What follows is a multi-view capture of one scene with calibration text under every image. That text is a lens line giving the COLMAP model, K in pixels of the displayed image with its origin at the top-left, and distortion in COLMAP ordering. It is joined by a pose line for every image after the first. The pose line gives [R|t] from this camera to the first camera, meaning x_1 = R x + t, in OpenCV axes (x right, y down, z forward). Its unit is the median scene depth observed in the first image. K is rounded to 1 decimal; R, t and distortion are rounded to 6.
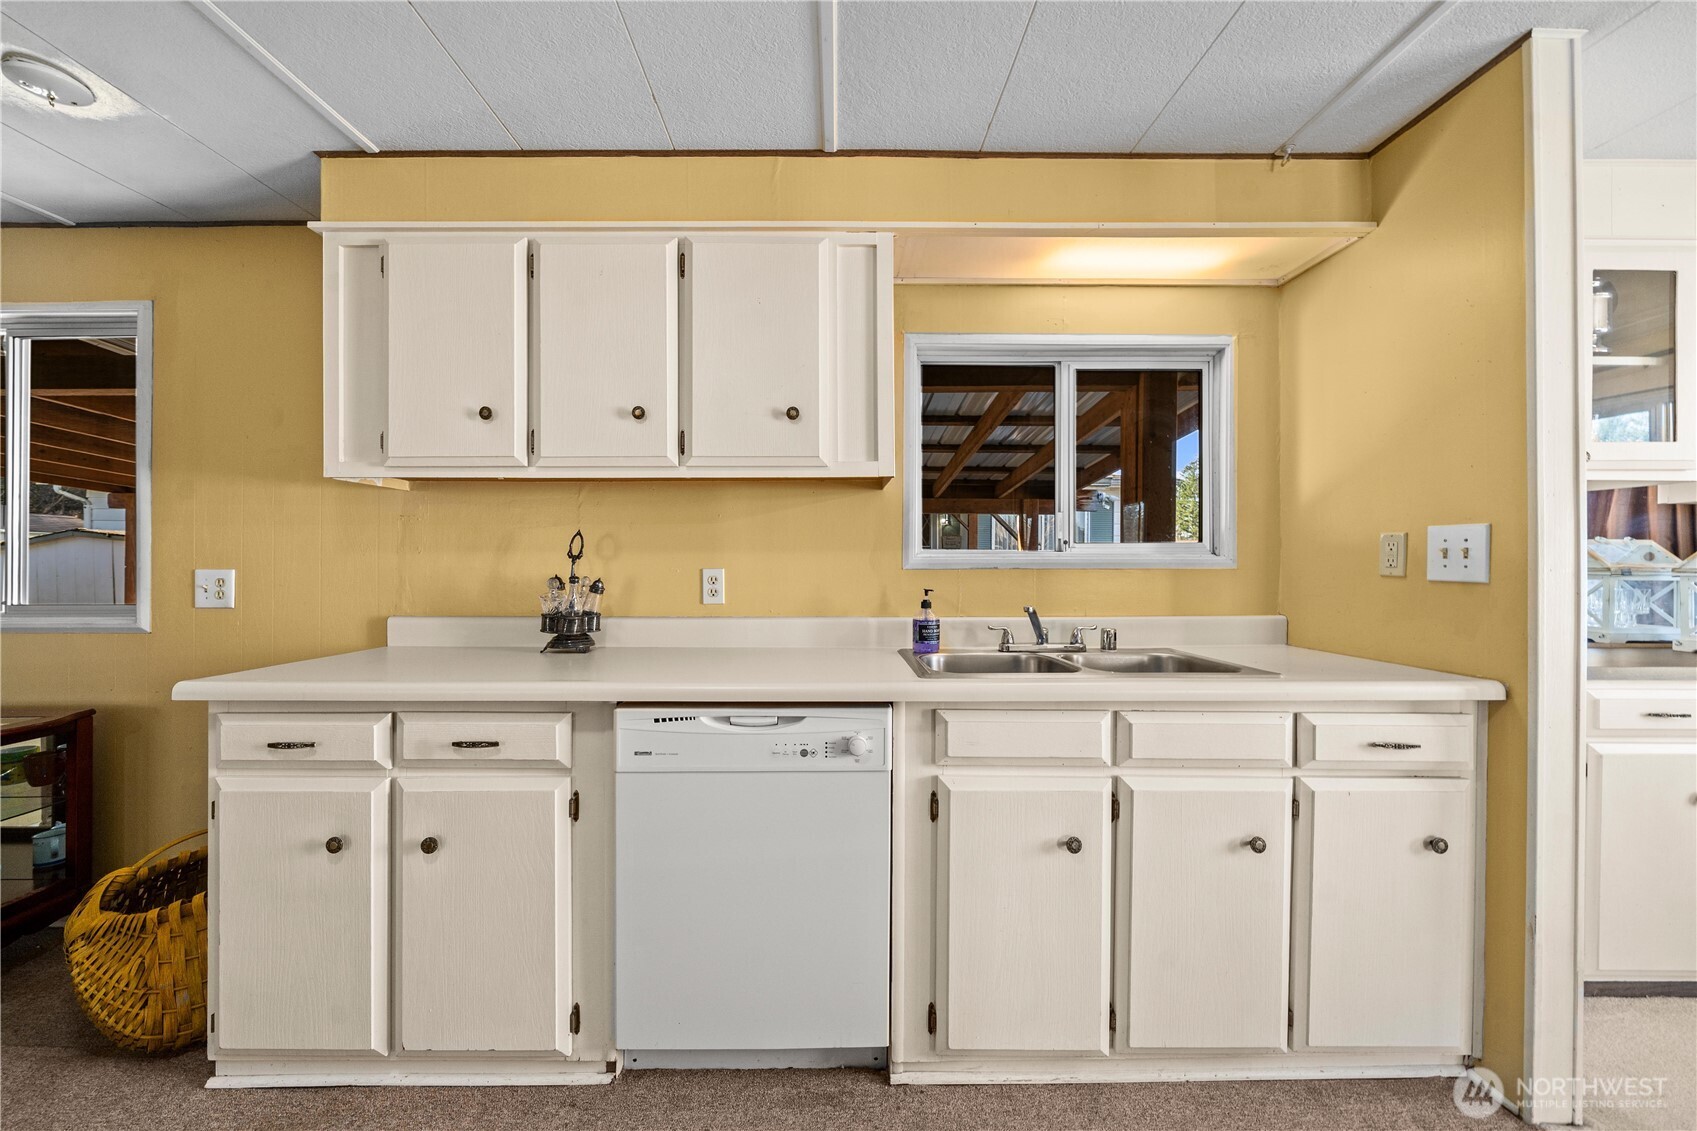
lens RADIAL K [[594.1, 0, 850.2], [0, 594.1, 567.3], [0, 0, 1]] dist [-0.003279, -0.000069]
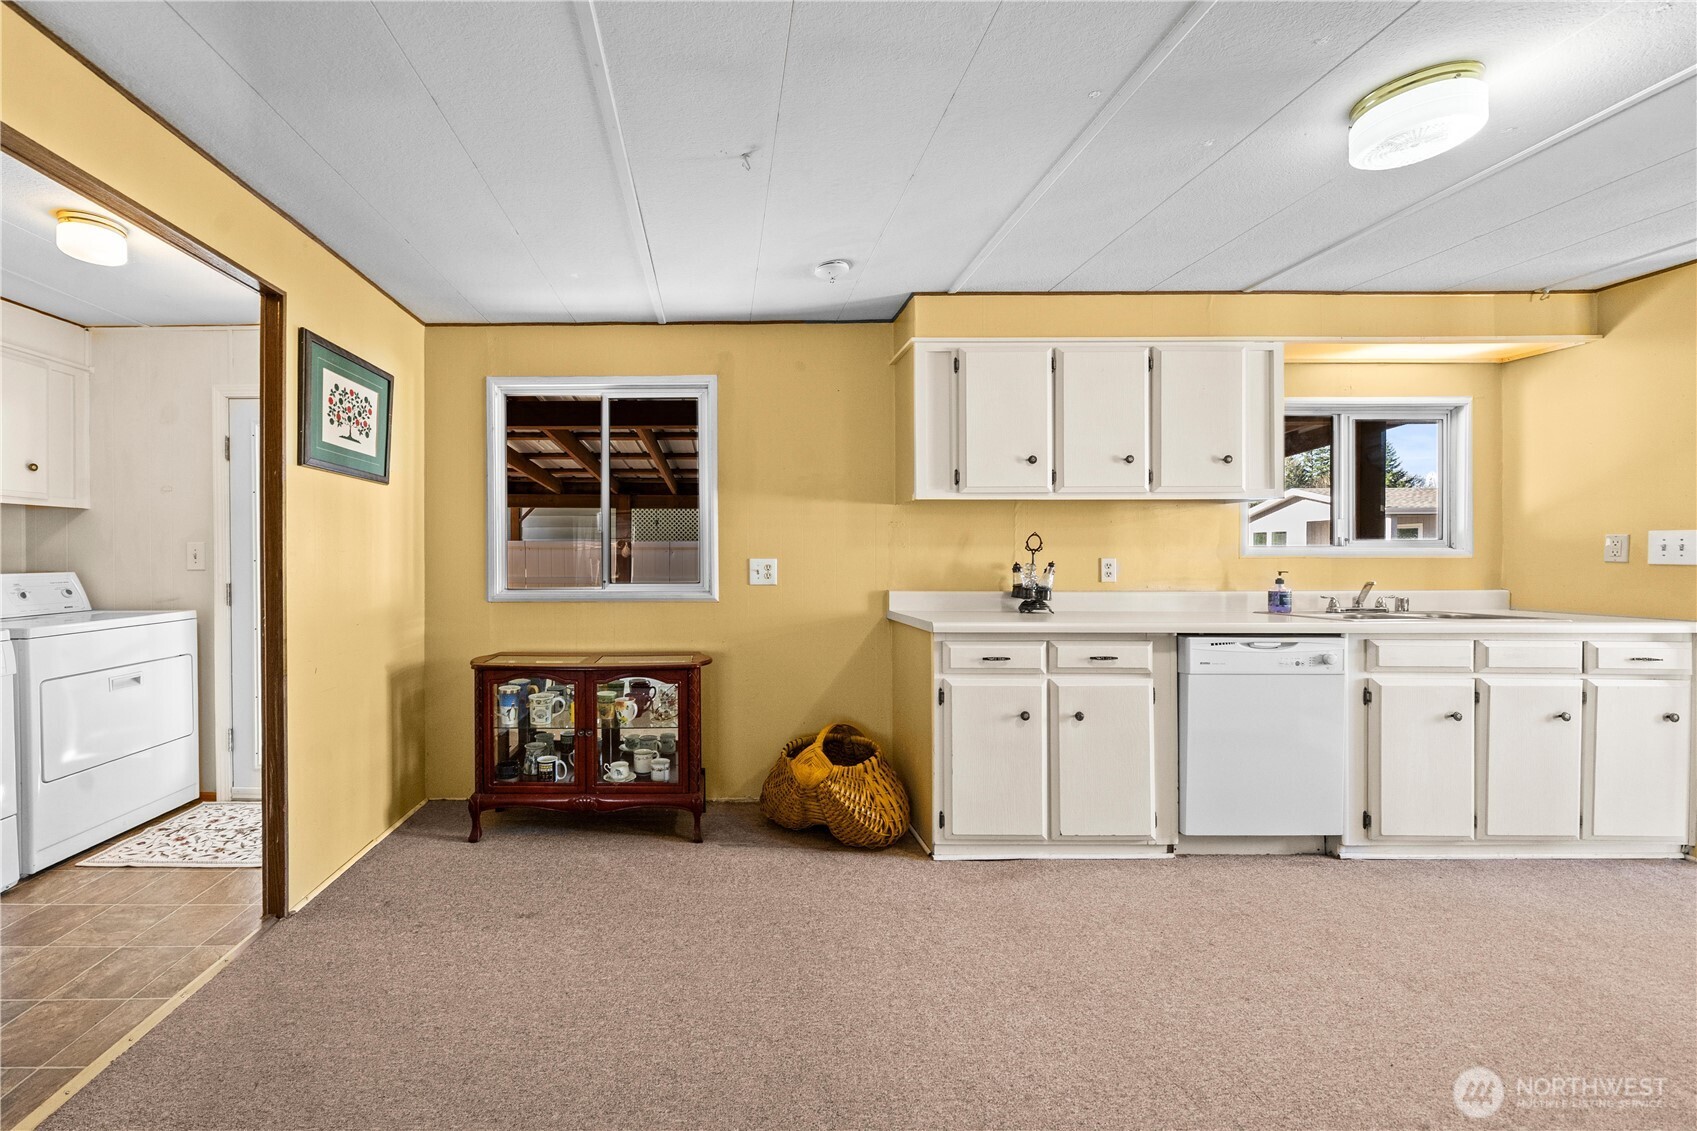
lens RADIAL K [[594.1, 0, 819.6], [0, 594.1, 561.7], [0, 0, 1]] dist [-0.003279, -0.000069]
pose [[0.999836, -0.000353, -0.018084, -1.403072], [0.000408, 0.999995, 0.003046, 0.010762], [0.018083, -0.003052, 0.999832, -0.730354]]
